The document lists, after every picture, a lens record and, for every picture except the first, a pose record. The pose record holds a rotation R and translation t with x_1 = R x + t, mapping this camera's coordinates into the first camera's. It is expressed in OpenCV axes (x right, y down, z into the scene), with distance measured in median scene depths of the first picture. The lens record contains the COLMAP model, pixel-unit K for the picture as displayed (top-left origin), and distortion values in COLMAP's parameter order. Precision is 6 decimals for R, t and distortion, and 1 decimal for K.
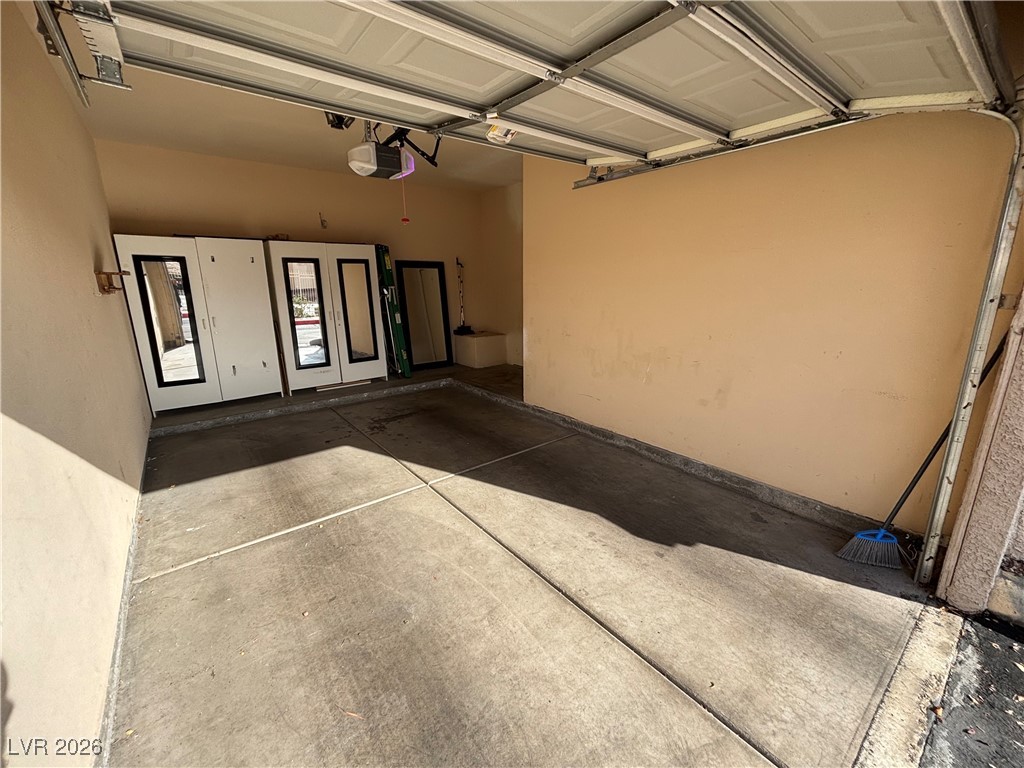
lens RADIAL K [[414.2, 0, 513.0], [0, 414.2, 380.6], [0, 0, 1]] dist [0.003315, 0.001136]
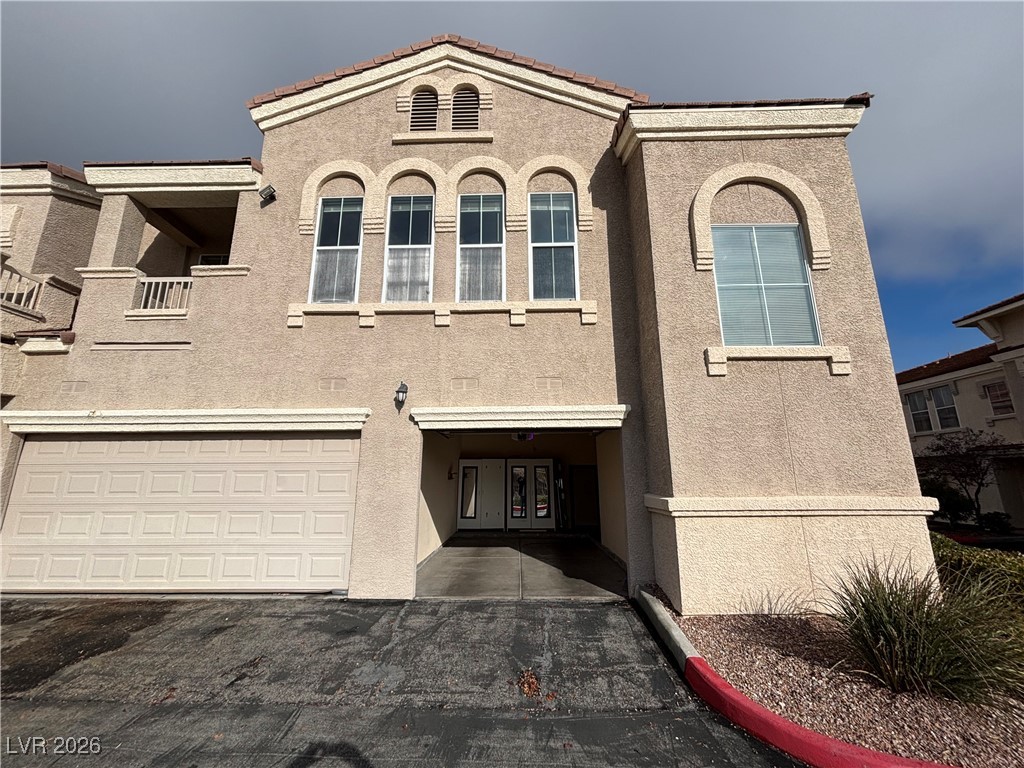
lens RADIAL K [[414.2, 0, 509.8], [0, 414.2, 383.2], [0, 0, 1]] dist [0.003315, 0.001136]
pose [[0.762238, -0.132766, -0.633535, 1.111914], [-0.159769, 0.909868, -0.382901, 0.194700], [0.627270, 0.393081, 0.672324, -0.848246]]
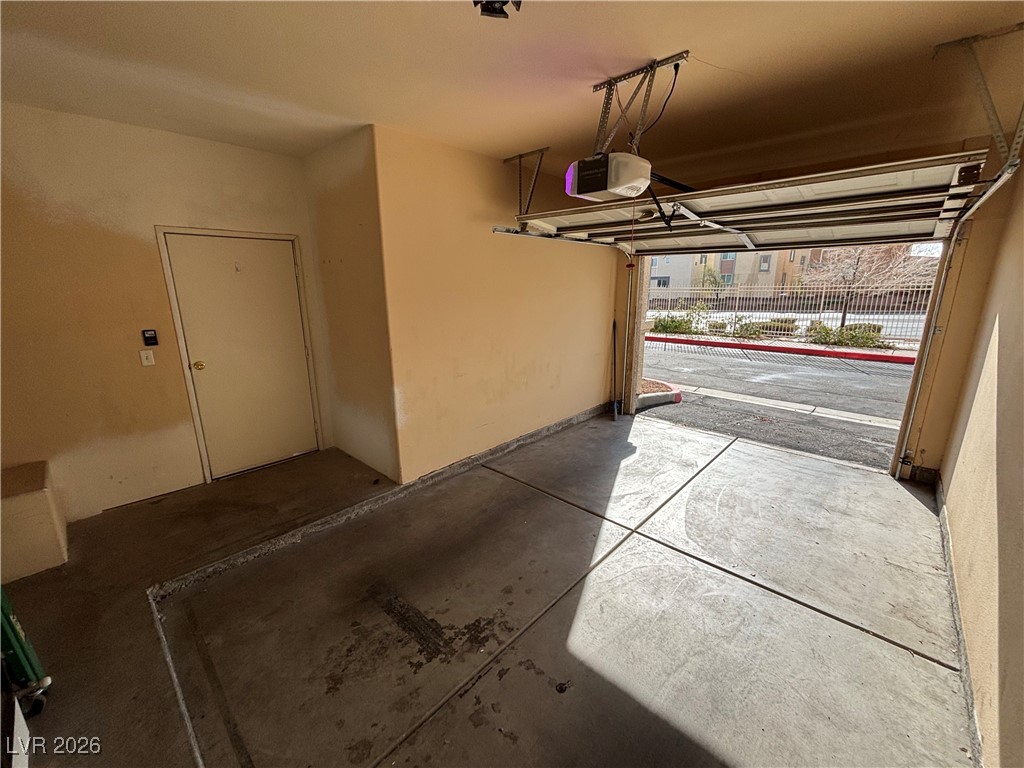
lens RADIAL K [[414.2, 0, 514.7], [0, 414.2, 381.0], [0, 0, 1]] dist [0.003315, 0.001136]
pose [[-0.146280, -0.227112, 0.962820, -0.767299], [0.236219, 0.937115, 0.256937, -0.300910], [-0.960626, 0.265021, -0.083433, 0.933964]]
